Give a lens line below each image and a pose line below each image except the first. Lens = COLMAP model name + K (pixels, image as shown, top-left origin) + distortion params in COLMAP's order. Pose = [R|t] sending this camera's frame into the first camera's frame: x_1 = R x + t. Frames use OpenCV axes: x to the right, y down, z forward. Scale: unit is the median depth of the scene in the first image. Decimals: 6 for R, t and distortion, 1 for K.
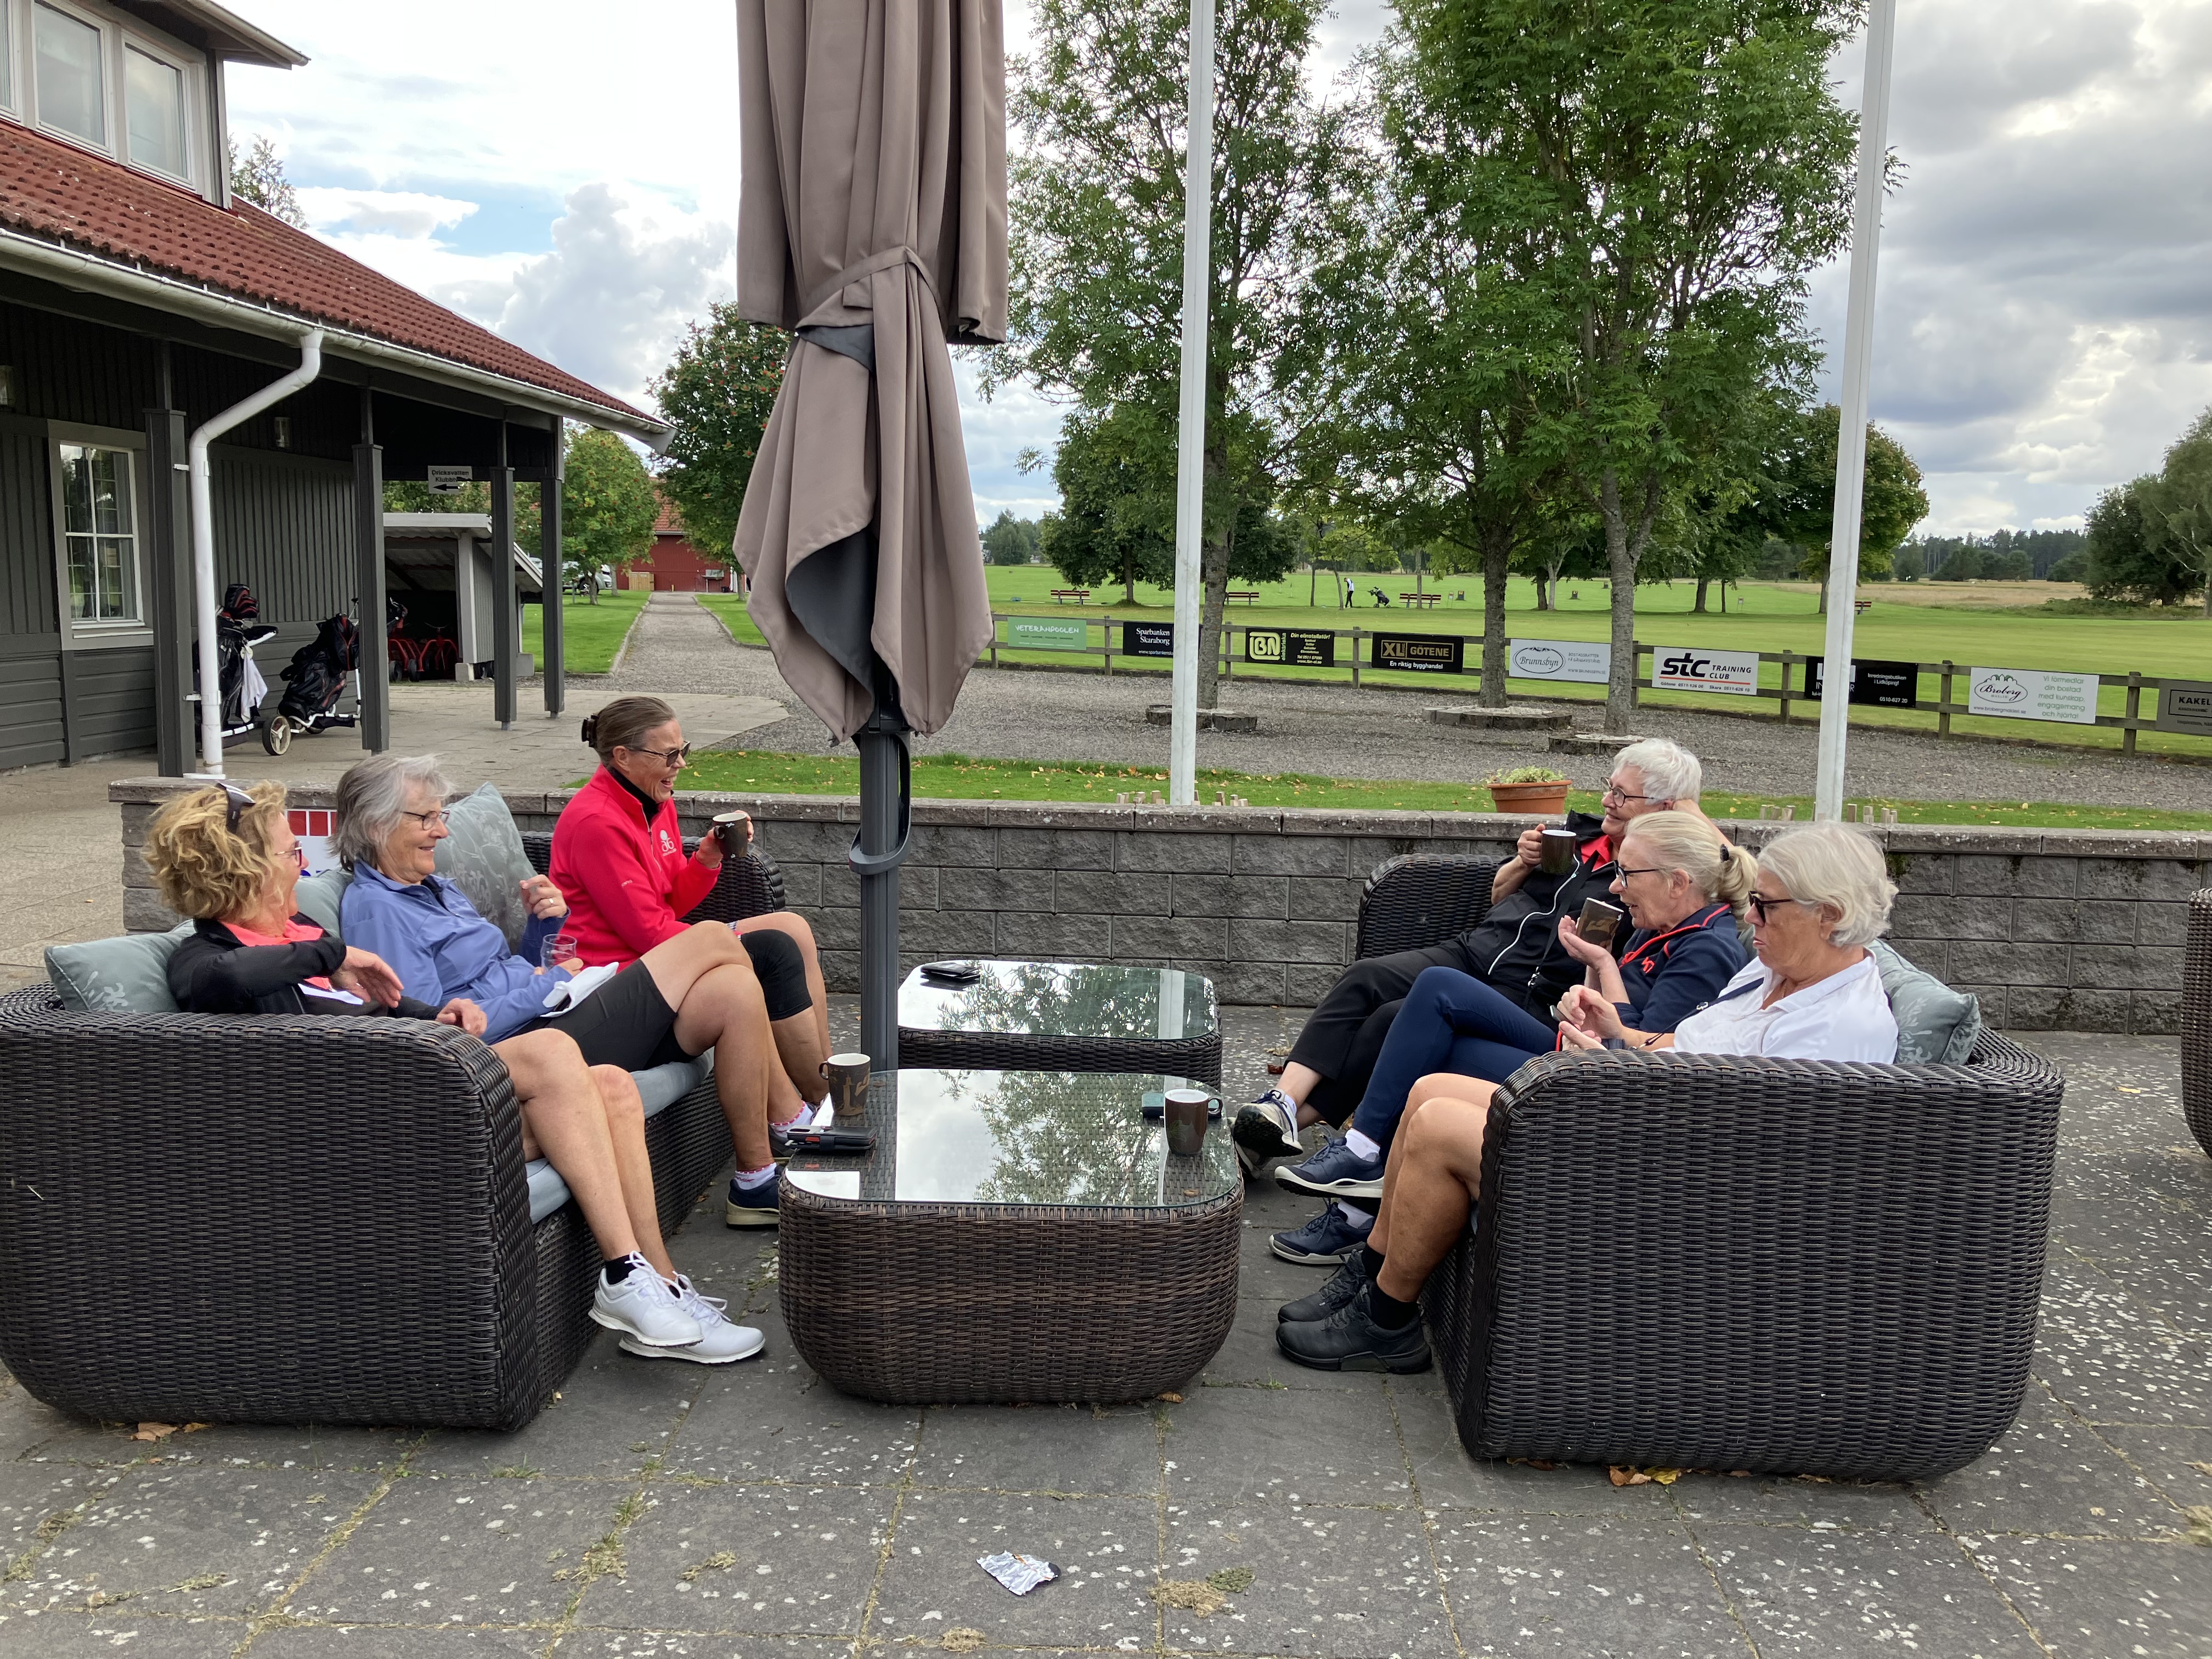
lens RADIAL K [[1820.4, 0, 1106.3], [0, 1820.4, 792.2], [0, 0, 1]] dist [0.040608, -0.061565]
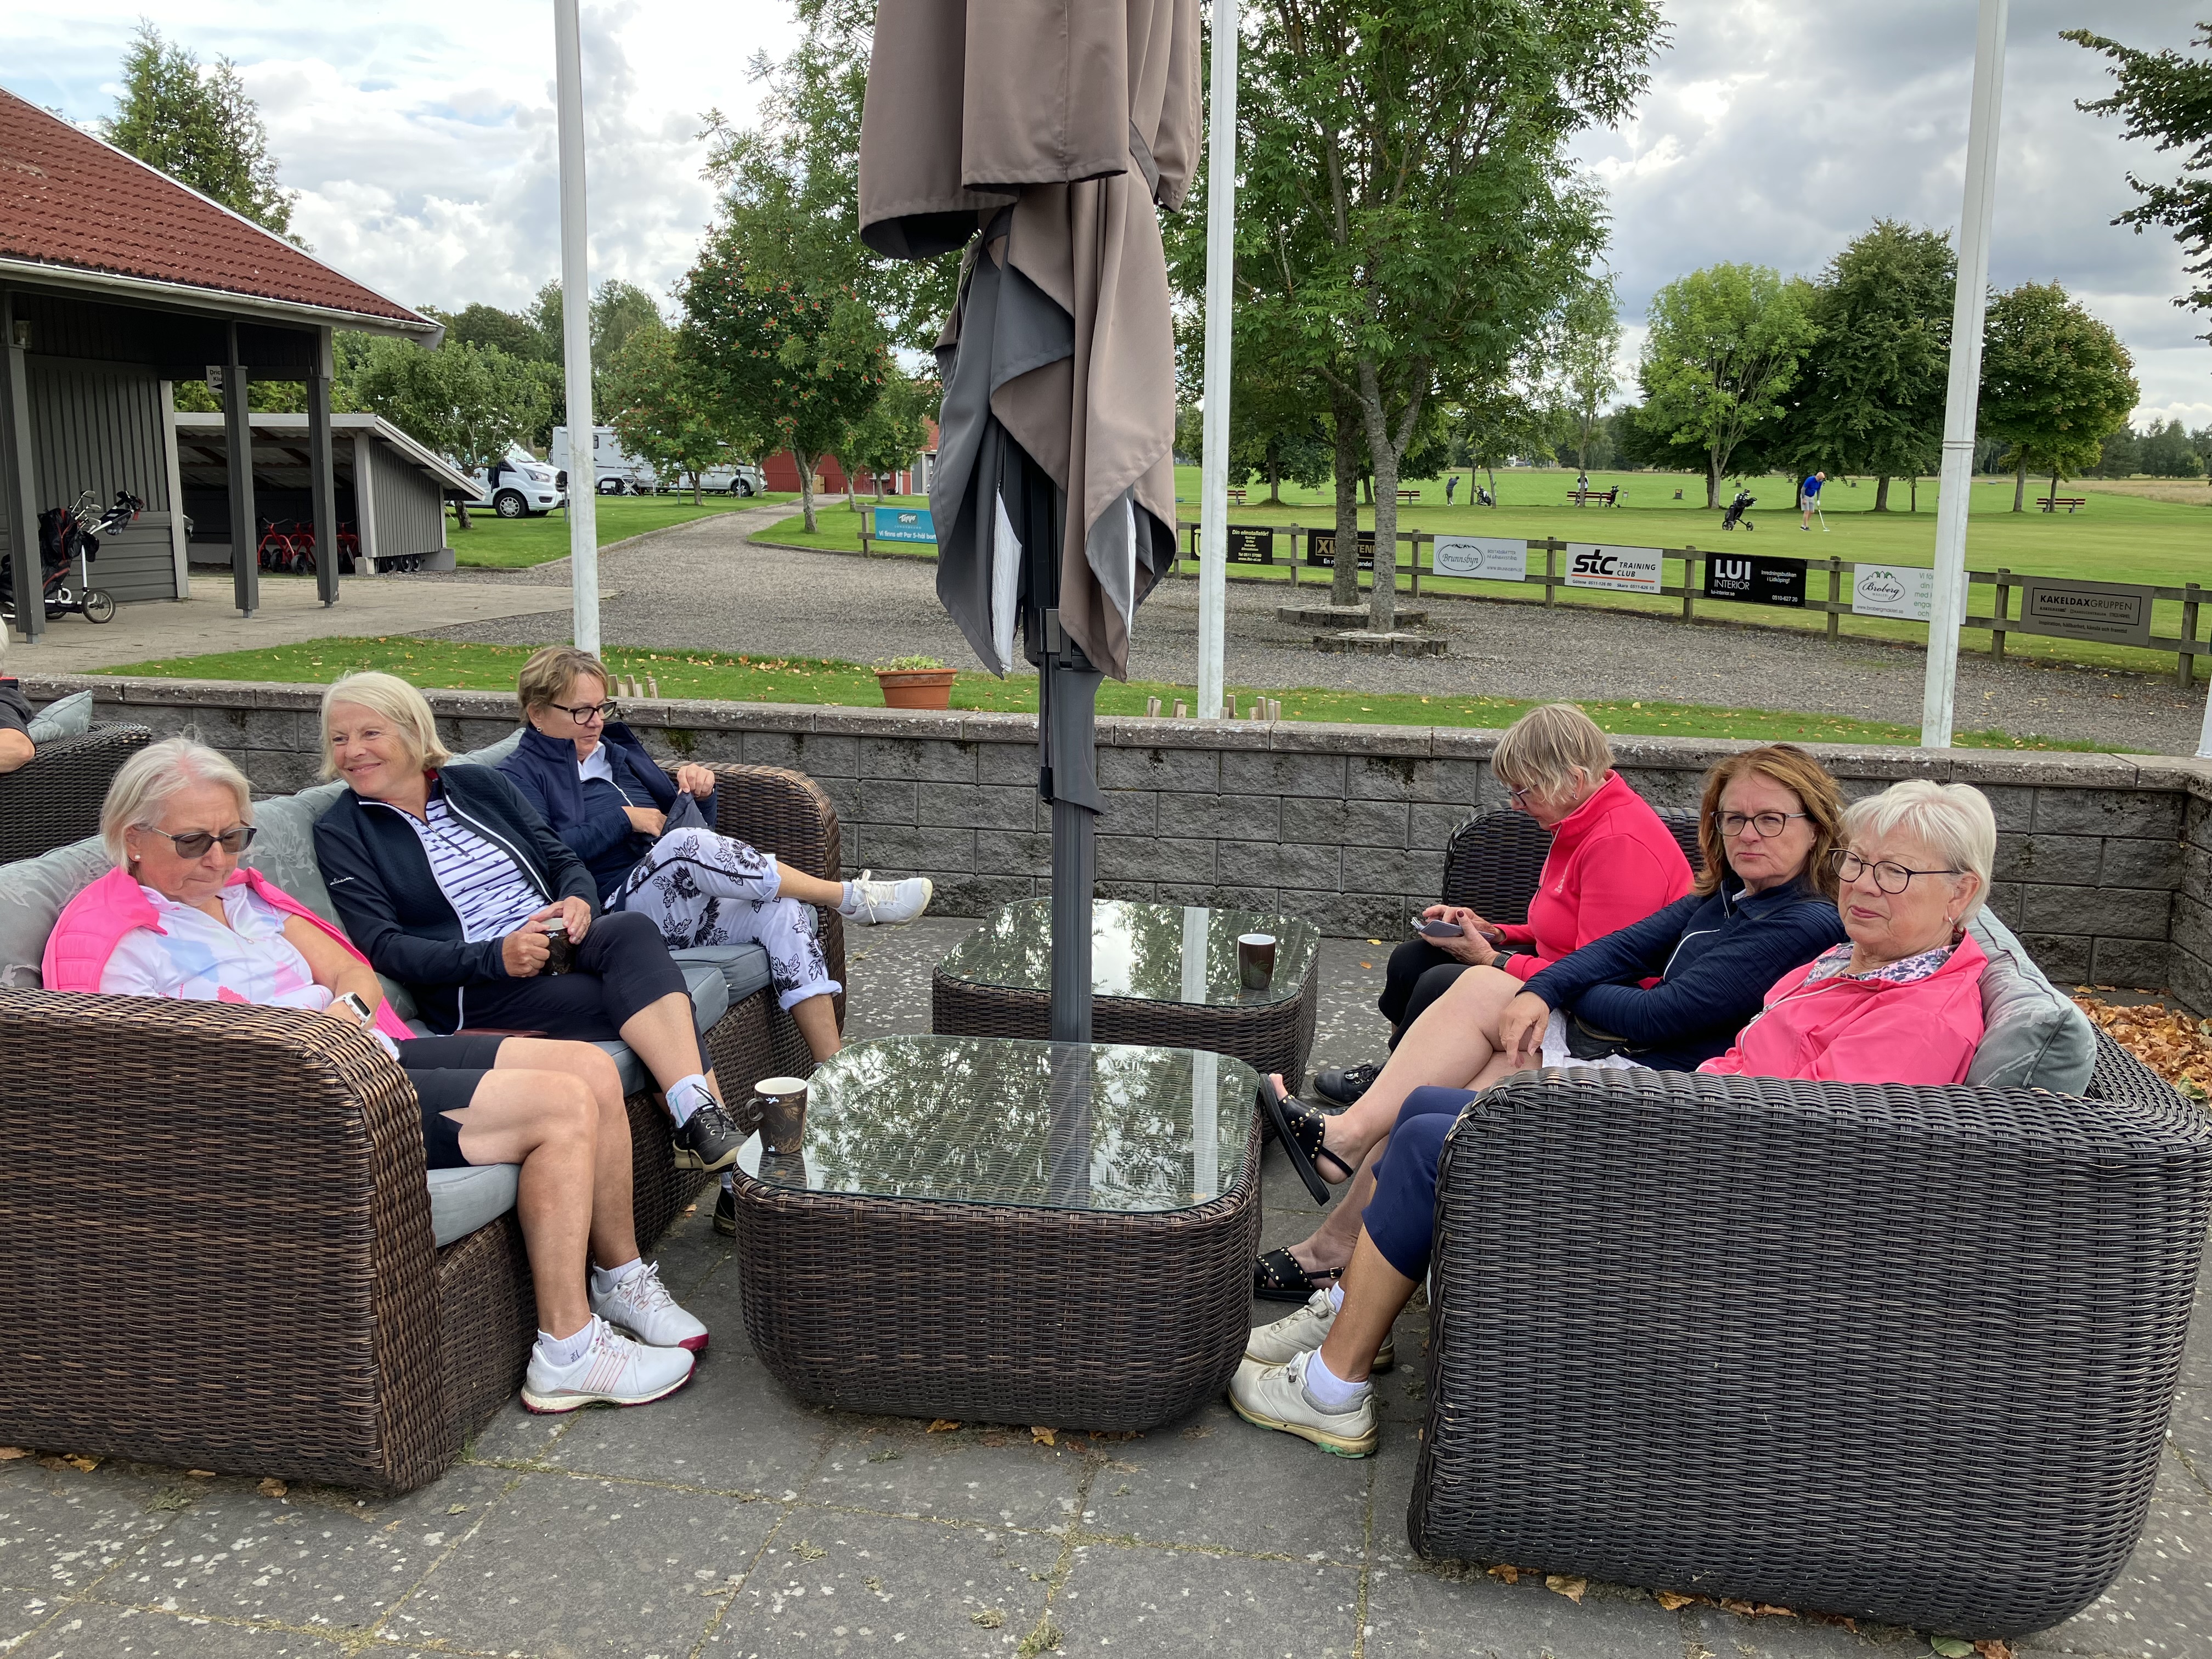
lens RADIAL K [[1820.4, 0, 1106.3], [0, 1820.4, 792.2], [0, 0, 1]] dist [0.040608, -0.061565]
pose [[0.989797, 0.019356, -0.141164, 0.218160], [-0.011914, 0.998504, 0.053372, 0.003130], [0.141986, -0.051146, 0.988546, 0.011341]]
